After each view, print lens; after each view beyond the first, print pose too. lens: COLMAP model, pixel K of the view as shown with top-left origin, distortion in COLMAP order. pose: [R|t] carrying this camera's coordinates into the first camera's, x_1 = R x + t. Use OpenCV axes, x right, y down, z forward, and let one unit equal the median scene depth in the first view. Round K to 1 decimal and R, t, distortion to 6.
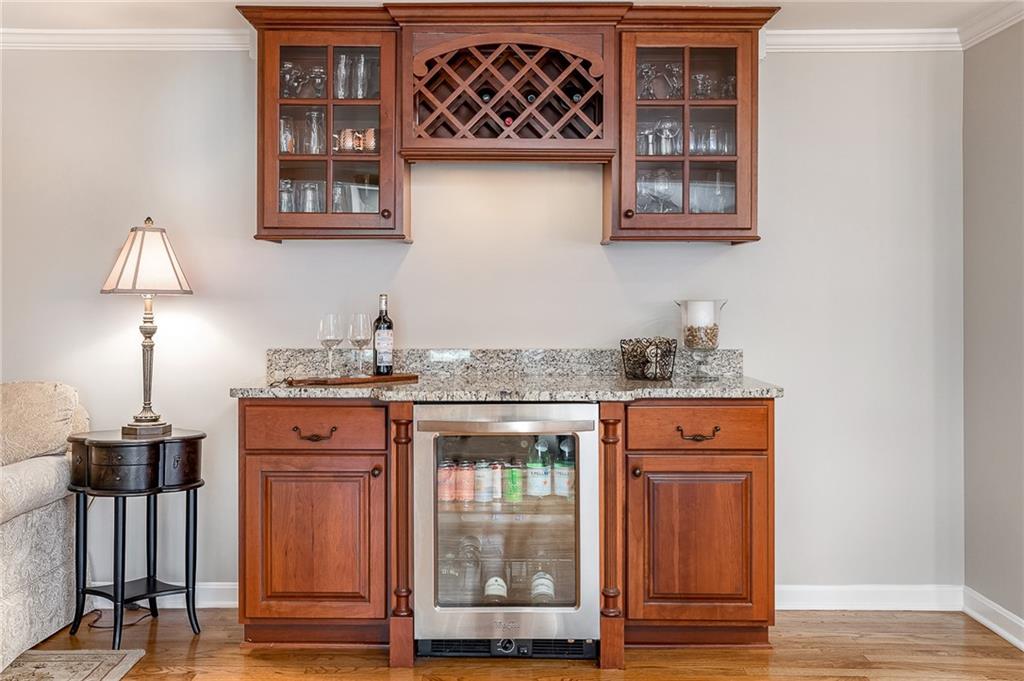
lens RADIAL K [[921.3, 0, 509.8], [0, 921.3, 302.2], [0, 0, 1]] dist [-0.001475, -0.010163]
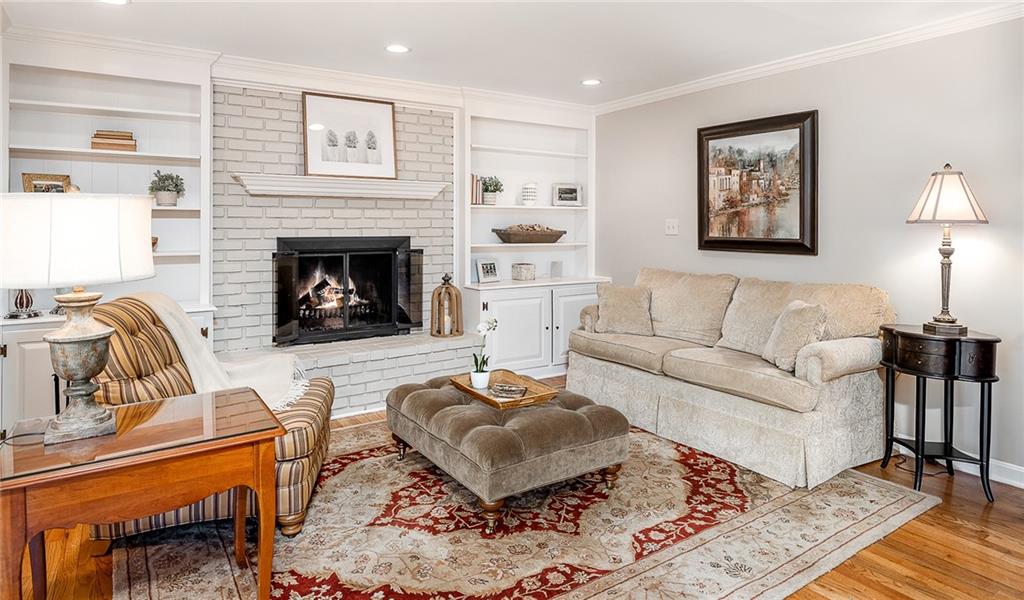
lens RADIAL K [[606.2, 0, 511.3], [0, 606.2, 233.1], [0, 0, 1]] dist [0.003918, -0.002012]
pose [[0.542520, 0.006690, -0.840016, -0.010447], [-0.001611, 0.999975, 0.006923, -0.000325], [0.840041, -0.002403, 0.542518, 0.029714]]
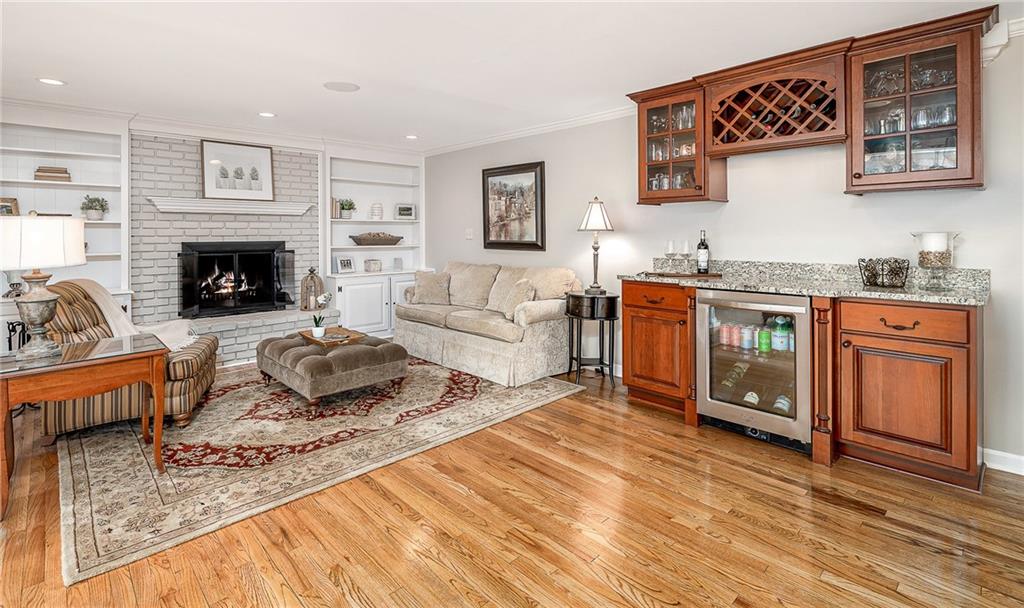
lens RADIAL K [[486.3, 0, 487.9], [0, 486.3, 238.7], [0, 0, 1]] dist [-0.002402, 0.000442]
pose [[0.672355, 0.002811, -0.740223, 0.312024], [0.002607, 0.999978, 0.006165, 0.001046], [0.740224, -0.006074, 0.672333, 0.012057]]
